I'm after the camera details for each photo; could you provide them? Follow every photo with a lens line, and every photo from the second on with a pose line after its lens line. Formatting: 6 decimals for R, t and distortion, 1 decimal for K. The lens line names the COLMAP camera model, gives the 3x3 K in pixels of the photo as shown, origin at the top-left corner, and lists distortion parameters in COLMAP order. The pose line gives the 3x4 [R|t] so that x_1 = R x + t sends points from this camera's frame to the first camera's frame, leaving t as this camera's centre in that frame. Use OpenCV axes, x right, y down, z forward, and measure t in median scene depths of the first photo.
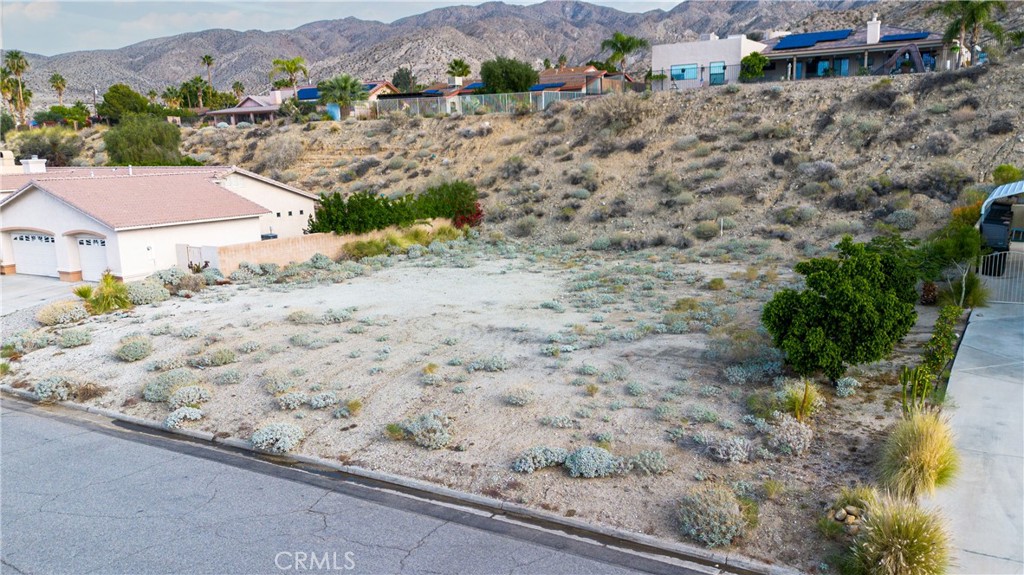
lens RADIAL K [[811.4, 0, 544.2], [0, 811.4, 288.8], [0, 0, 1]] dist [0.105021, -0.152721]
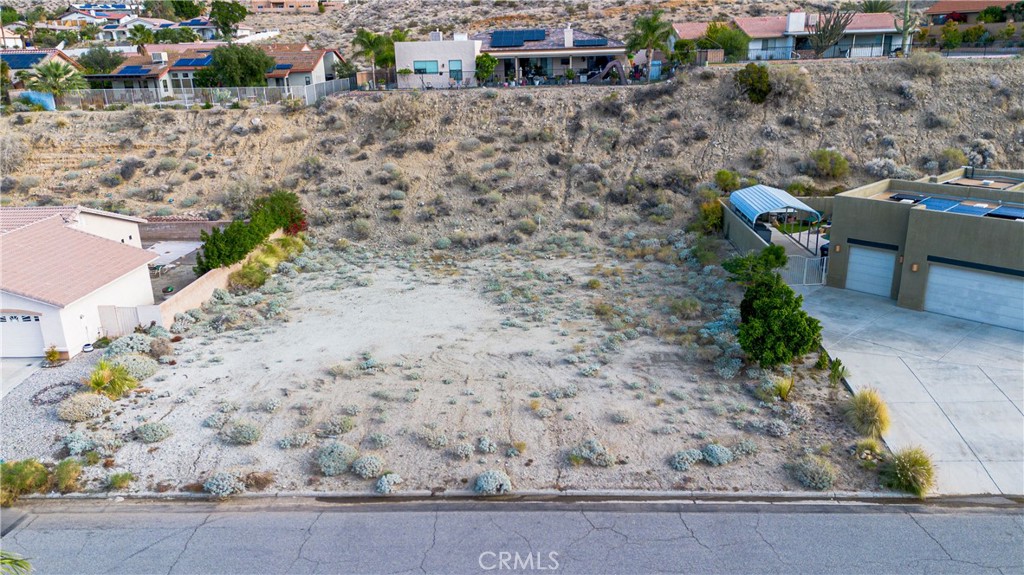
lens RADIAL K [[762.6, 0, 512.0], [0, 762.6, 287.5], [0, 0, 1]] dist [0.098662, -0.129237]
pose [[0.883655, -0.143335, 0.445656, -0.327415], [0.089133, 0.986073, 0.140413, -0.129461], [-0.459575, -0.084355, 0.884124, -0.057570]]
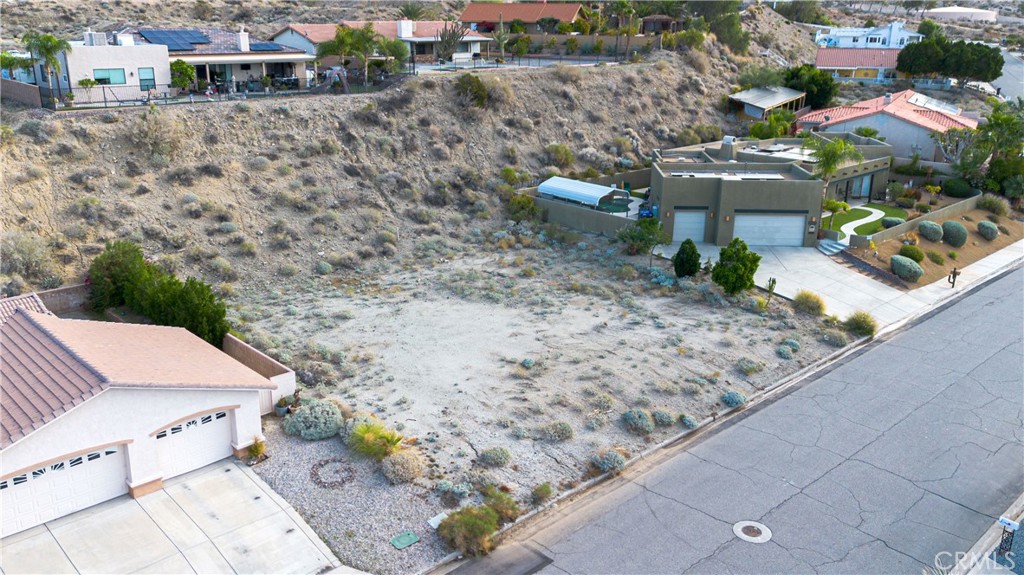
lens RADIAL K [[851.8, 0, 512.0], [0, 851.8, 287.5], [0, 0, 1]] dist [0.116831, -0.192066]
pose [[0.283518, -0.272779, 0.919353, -0.909236], [0.153256, 0.959257, 0.237356, -0.255770], [-0.946641, 0.073602, 0.313772, 0.330003]]
